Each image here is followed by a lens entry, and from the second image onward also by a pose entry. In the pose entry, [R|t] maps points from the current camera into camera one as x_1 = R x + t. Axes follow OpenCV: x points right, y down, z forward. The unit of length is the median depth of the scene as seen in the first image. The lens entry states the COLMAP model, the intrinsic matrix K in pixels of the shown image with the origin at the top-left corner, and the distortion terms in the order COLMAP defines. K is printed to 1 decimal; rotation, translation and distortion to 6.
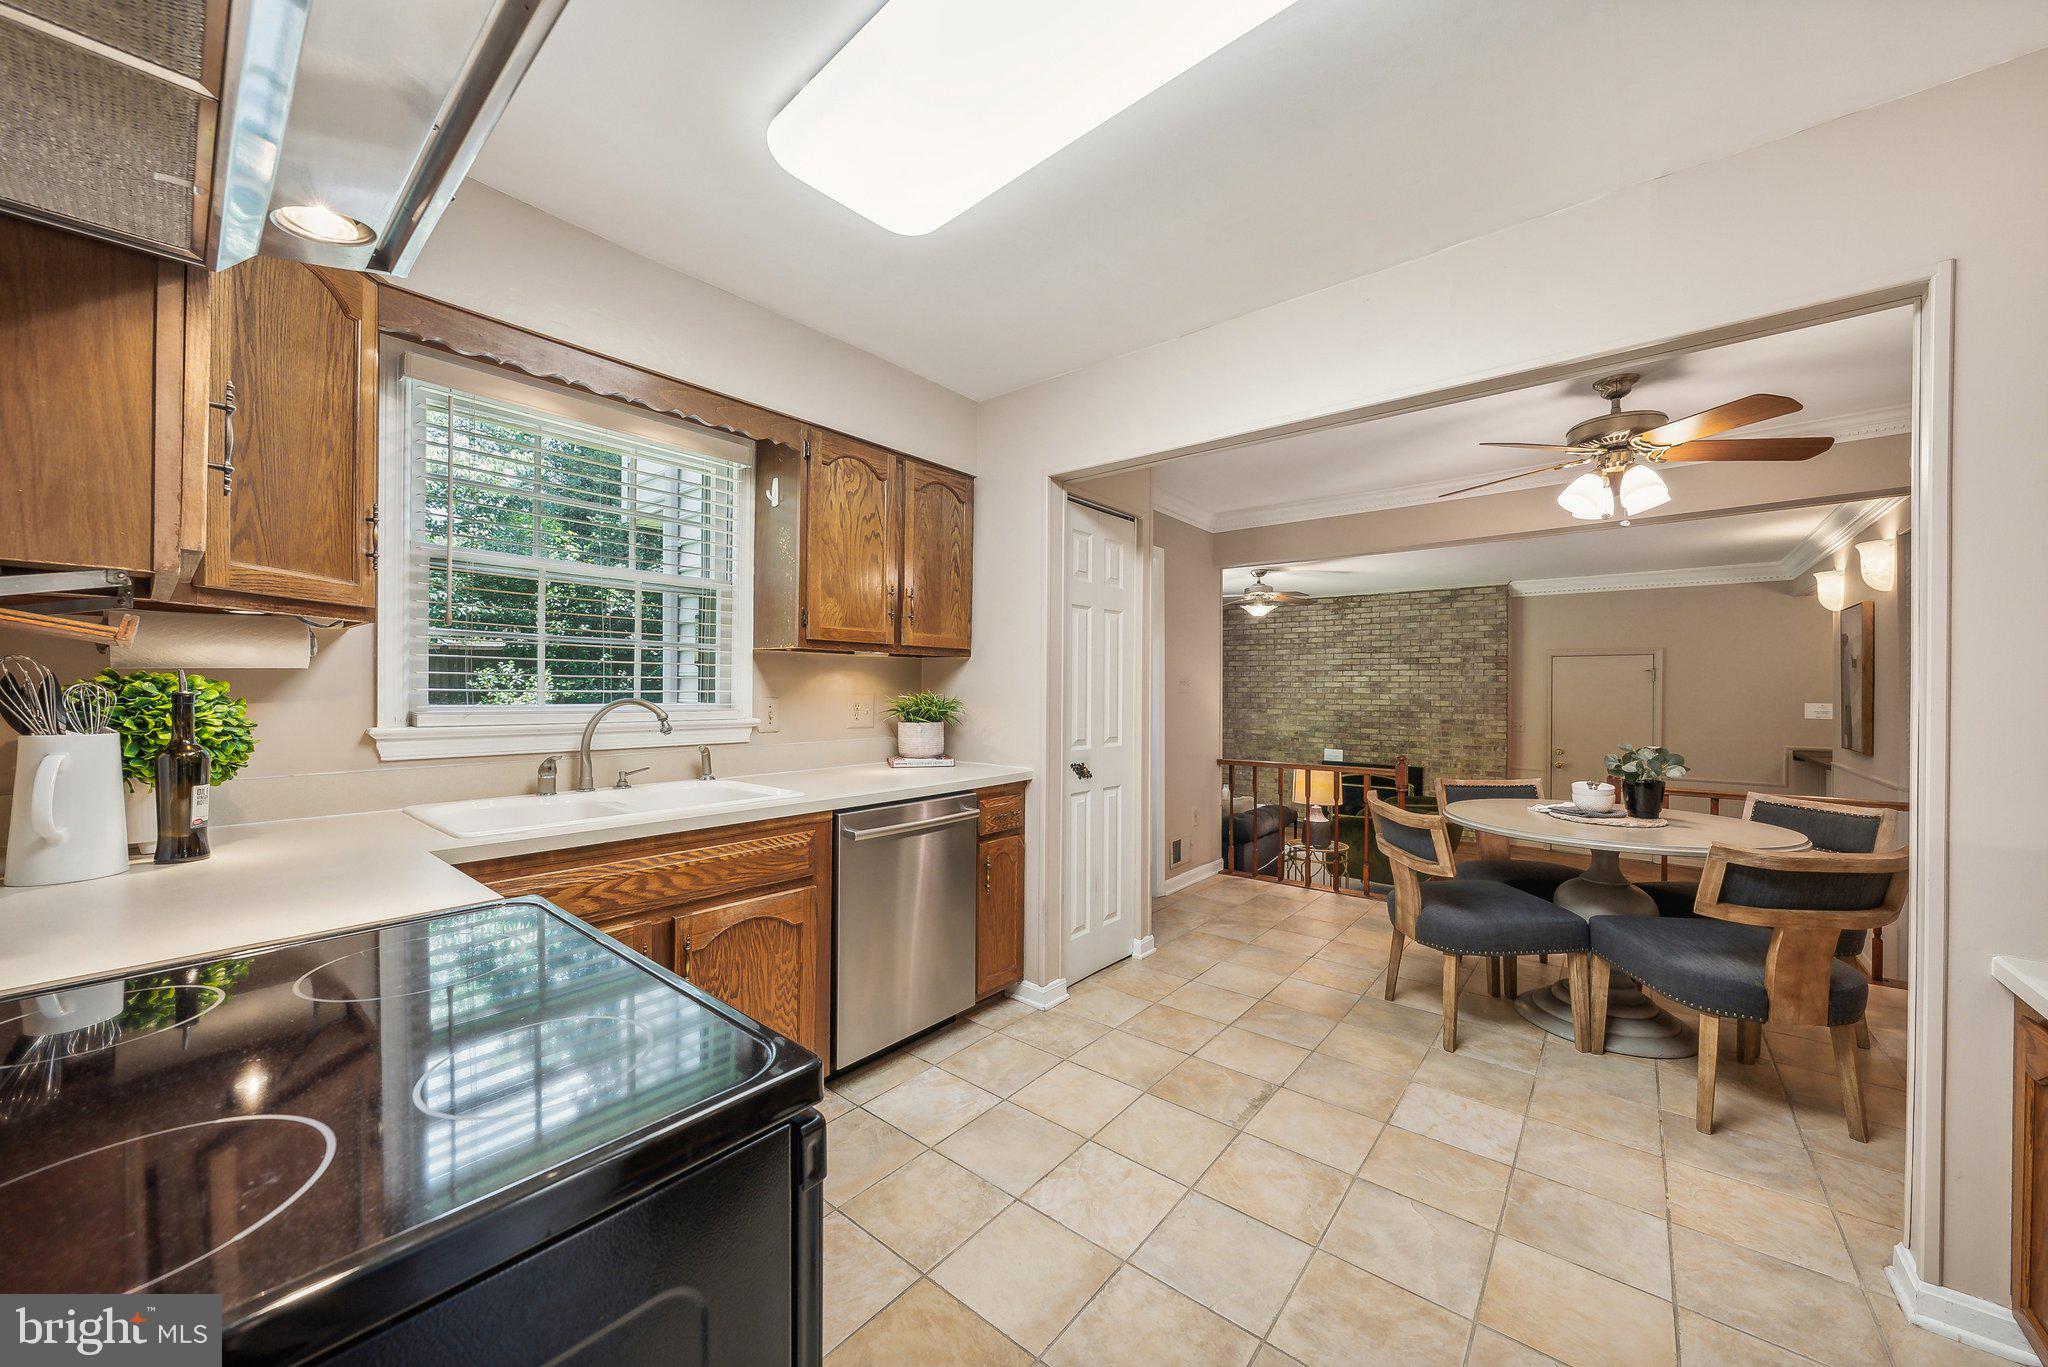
lens RADIAL K [[744.6, 0, 1020.7], [0, 744.6, 687.8], [0, 0, 1]] dist [-0.000794, -0.000337]
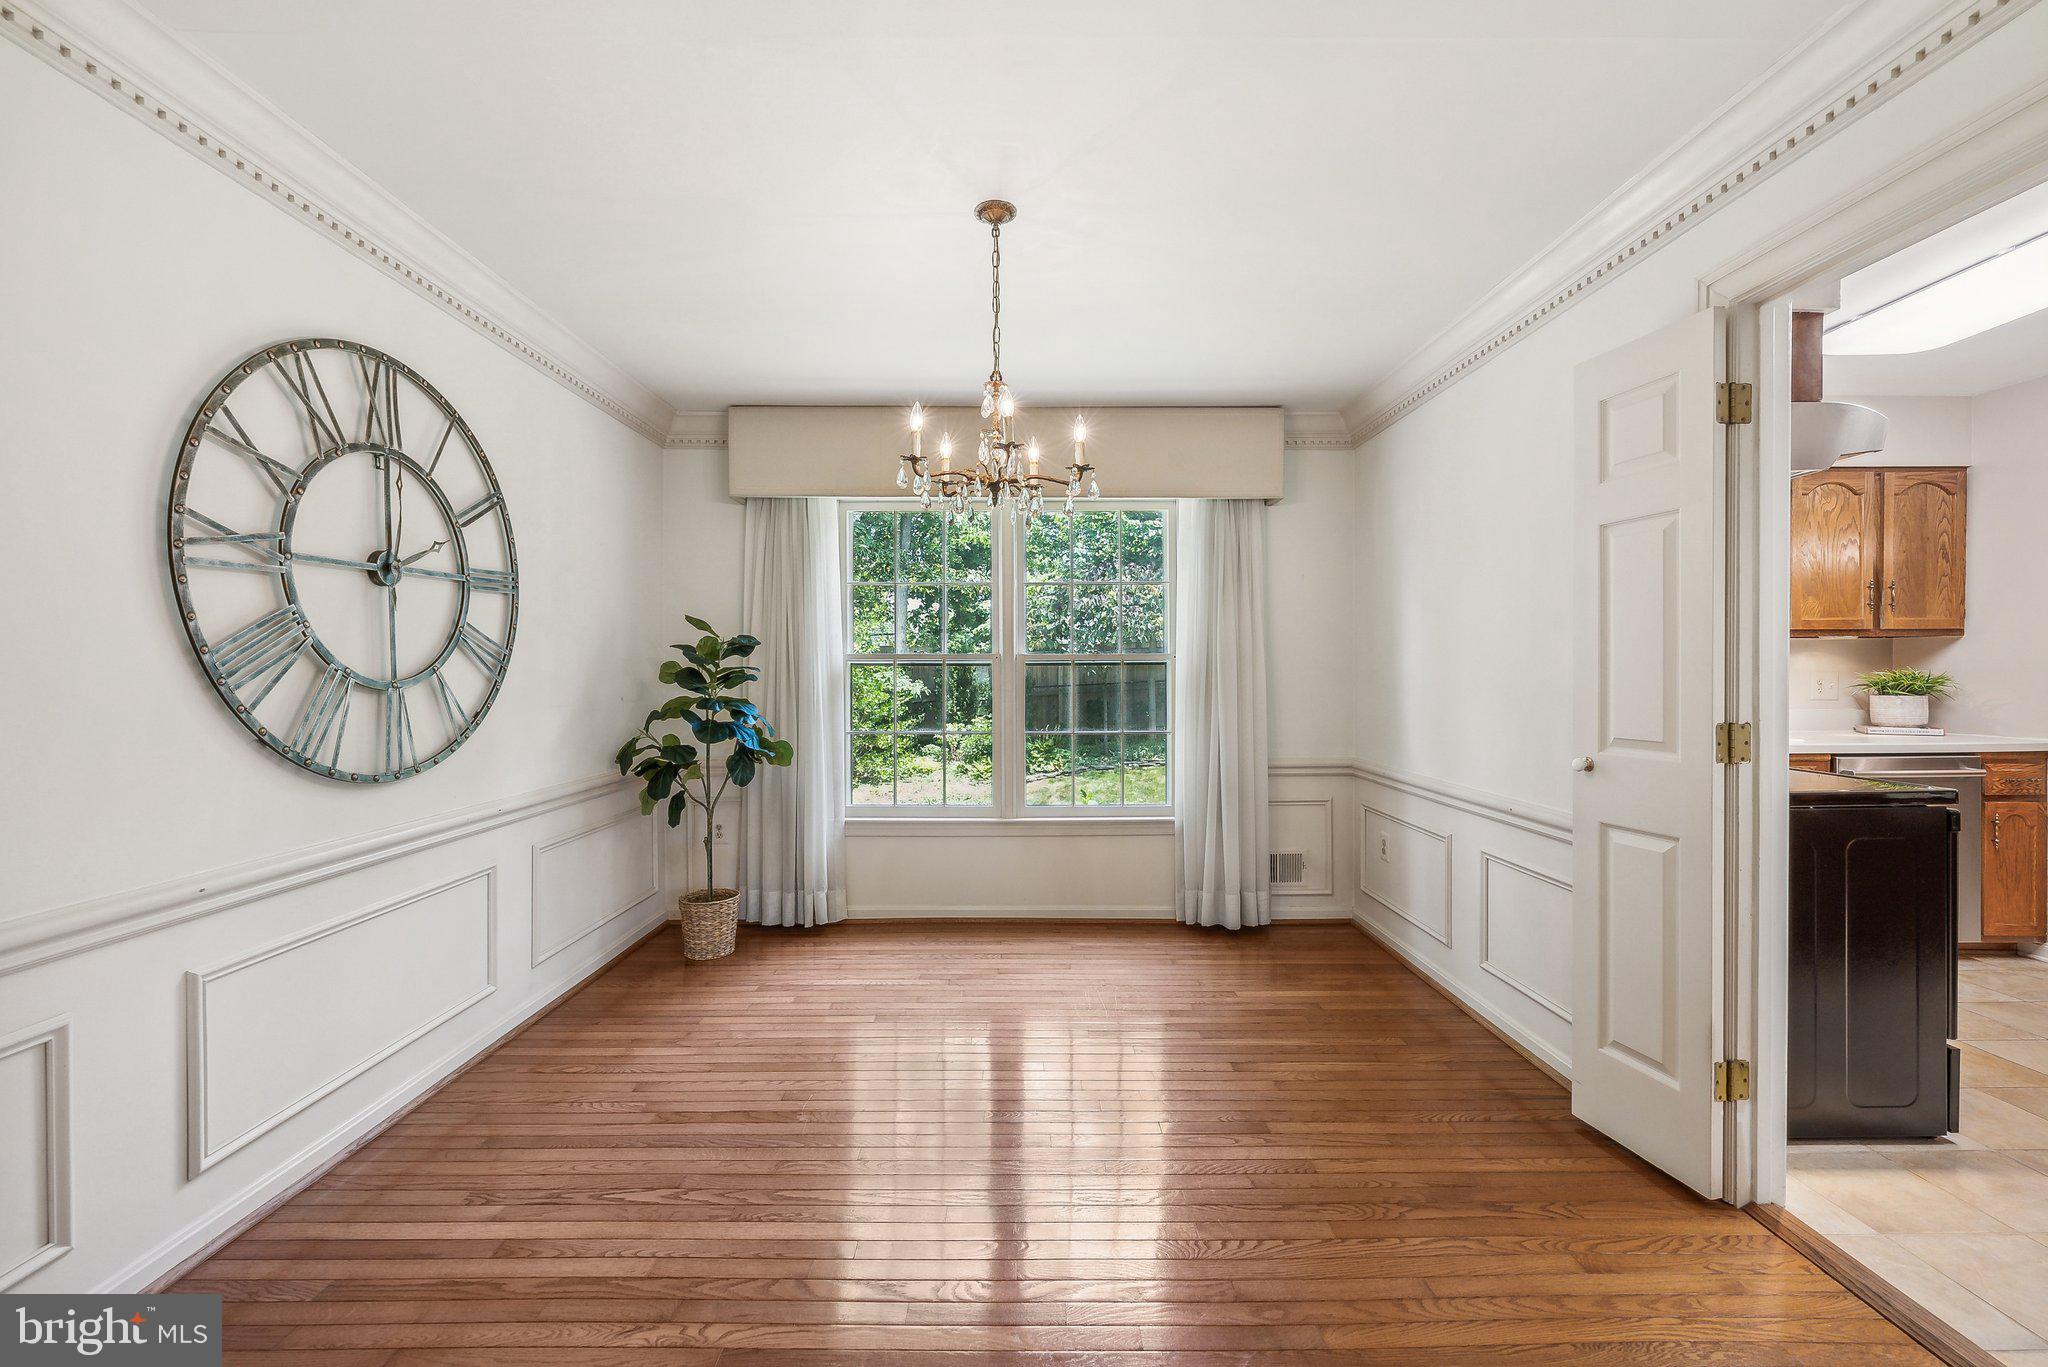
lens RADIAL K [[837.6, 0, 1025.2], [0, 837.6, 677.8], [0, 0, 1]] dist [-0.000475, 0.000034]
pose [[0.646704, -0.008054, -0.762699, -0.038745], [0.010280, 0.999945, -0.001843, 0.013311], [0.762672, -0.006649, 0.646751, -1.362560]]
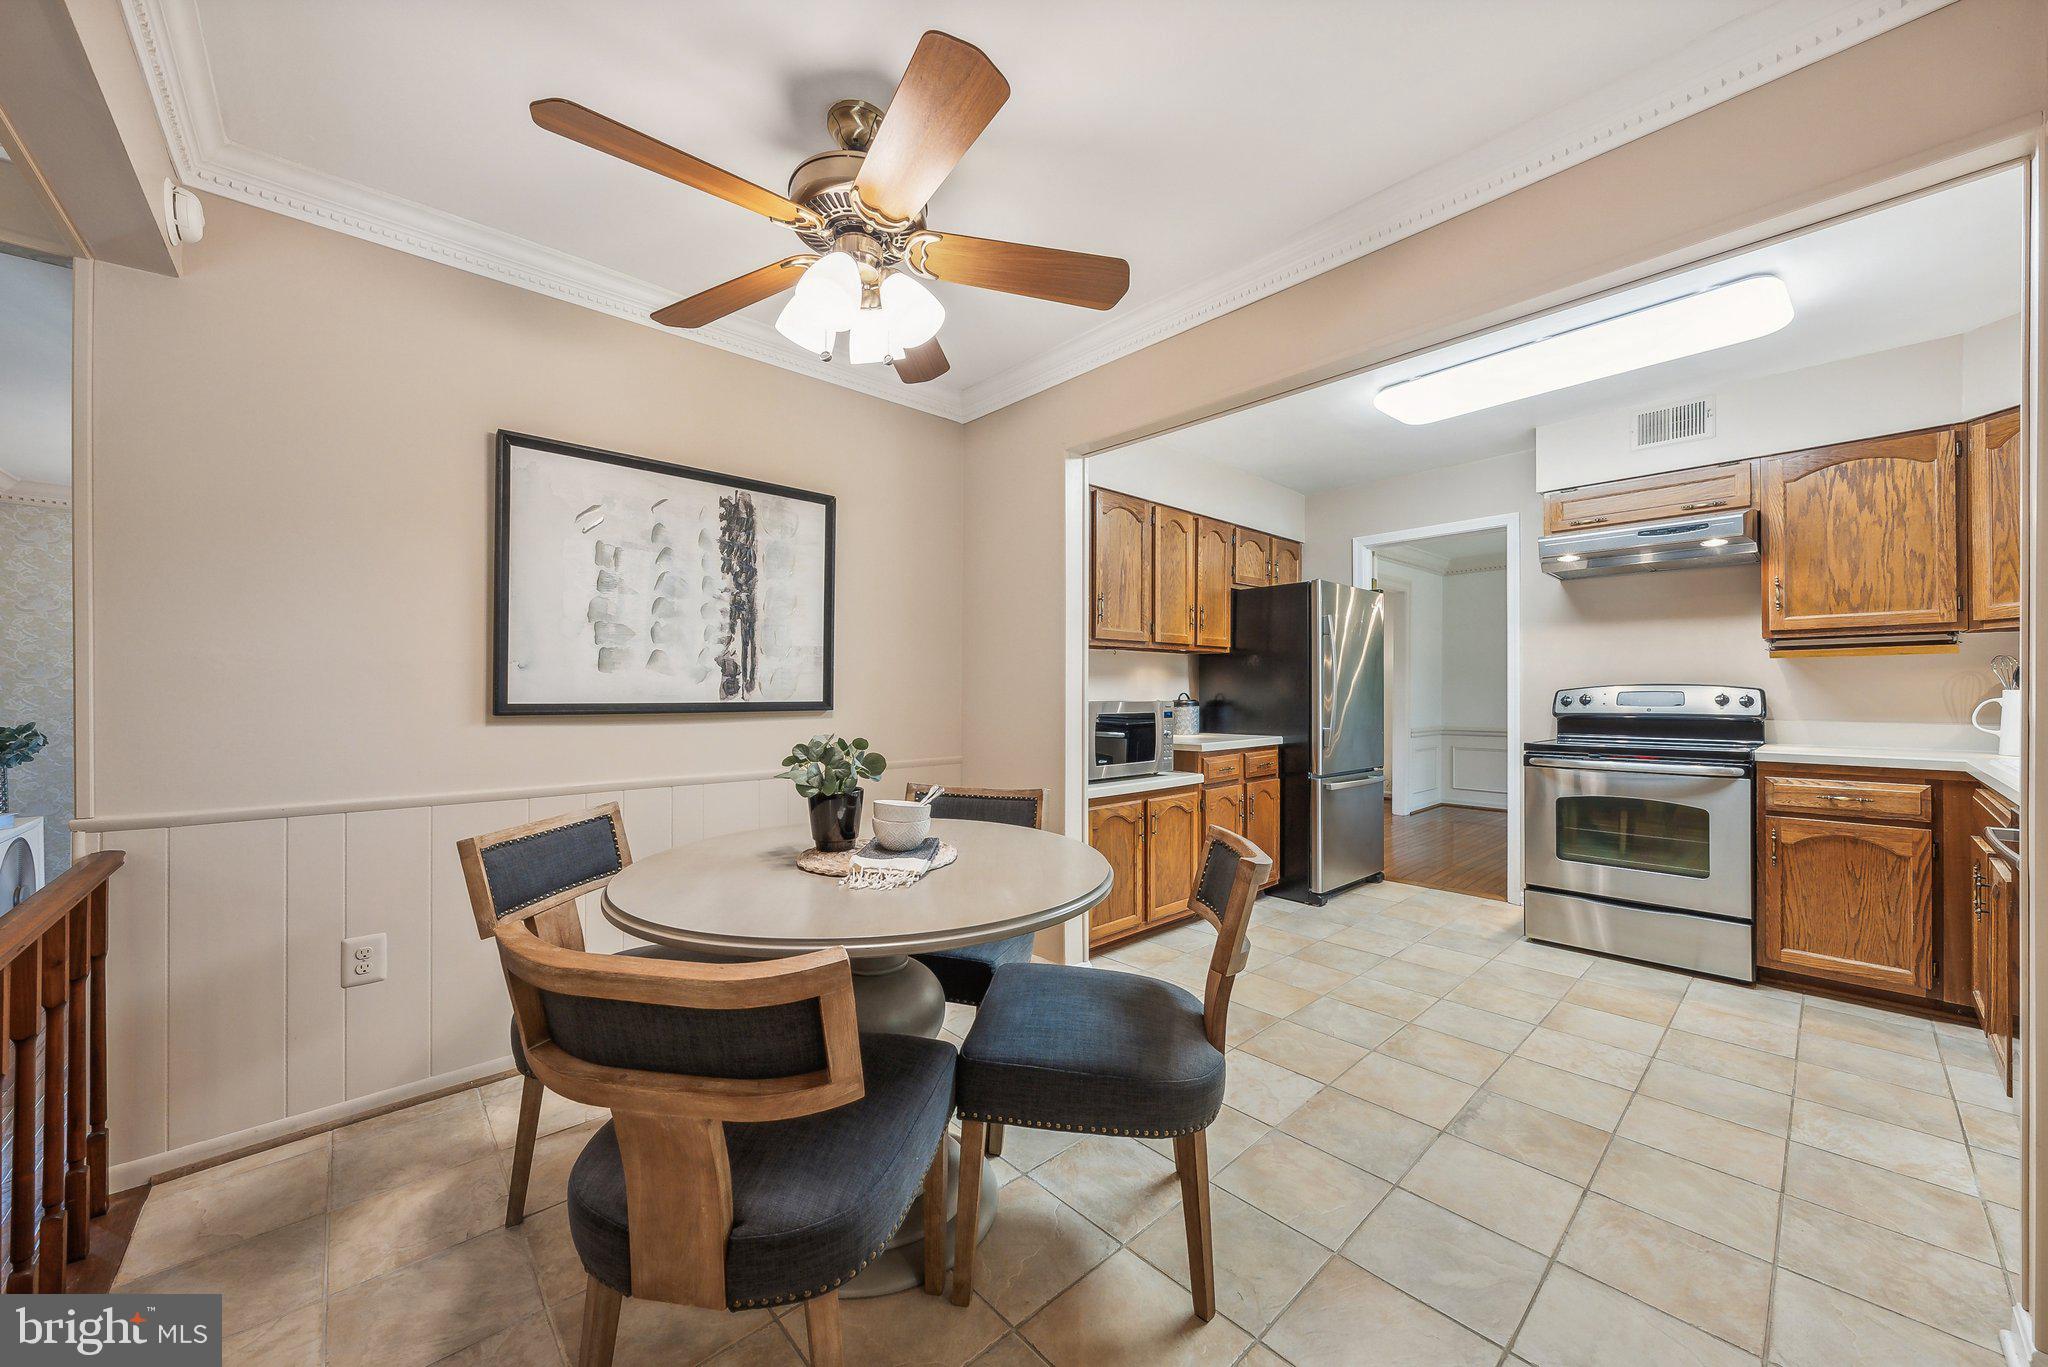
lens RADIAL K [[744.6, 0, 1020.7], [0, 744.6, 687.8], [0, 0, 1]] dist [-0.000794, -0.000337]
pose [[-0.989649, -0.007066, 0.143334, 0.875781], [-0.007559, 0.999967, -0.002895, 0.055983], [-0.143309, -0.003949, -0.989670, 2.366263]]
